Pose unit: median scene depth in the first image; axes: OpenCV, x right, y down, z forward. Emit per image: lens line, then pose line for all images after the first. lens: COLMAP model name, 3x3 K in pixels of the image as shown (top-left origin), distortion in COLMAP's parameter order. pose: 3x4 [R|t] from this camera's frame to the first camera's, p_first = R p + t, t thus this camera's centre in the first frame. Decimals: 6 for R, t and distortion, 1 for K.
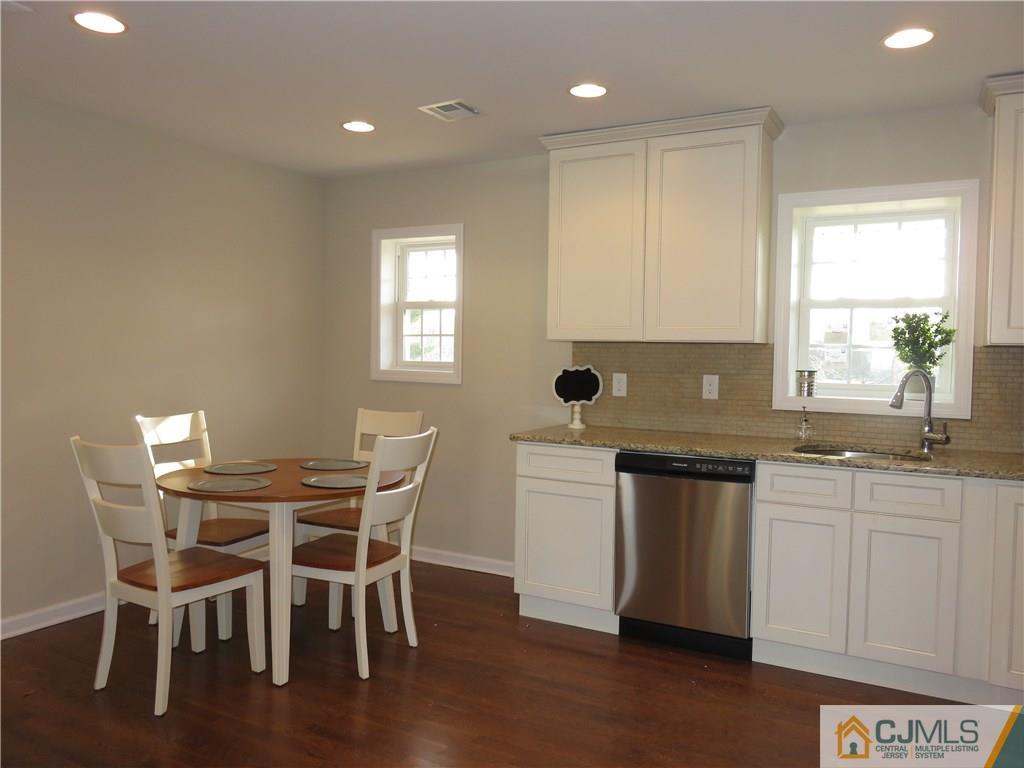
lens RADIAL K [[760.0, 0, 516.1], [0, 760.0, 385.0], [0, 0, 1]] dist [-0.019482, -0.005368]
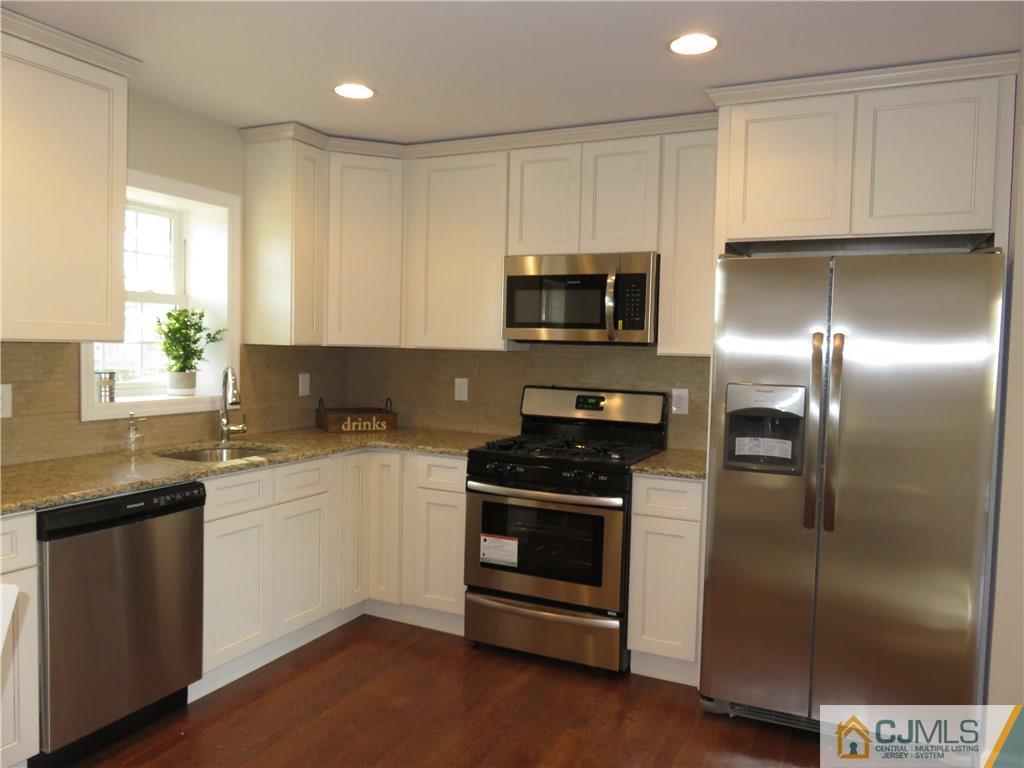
lens RADIAL K [[760.0, 0, 510.3], [0, 760.0, 384.9], [0, 0, 1]] dist [-0.019482, -0.005368]
pose [[-0.071344, -0.069553, 0.995024, -0.505777], [0.020441, 0.997254, 0.071174, -0.056349], [-0.997242, 0.025418, -0.069727, 0.609090]]
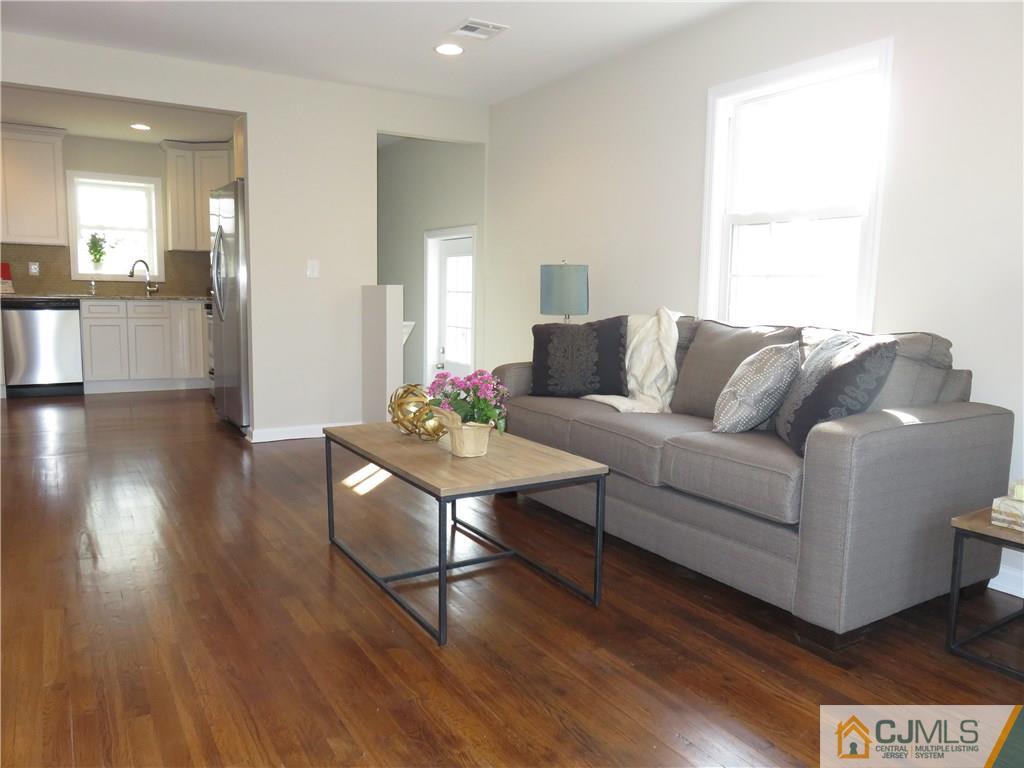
lens RADIAL K [[760.0, 0, 516.6], [0, 760.0, 380.7], [0, 0, 1]] dist [-0.019482, -0.005368]
pose [[0.478252, -0.115090, 0.870649, -0.875088], [0.026780, 0.992826, 0.116530, 0.098897], [-0.877814, -0.032415, 0.477903, -1.000948]]
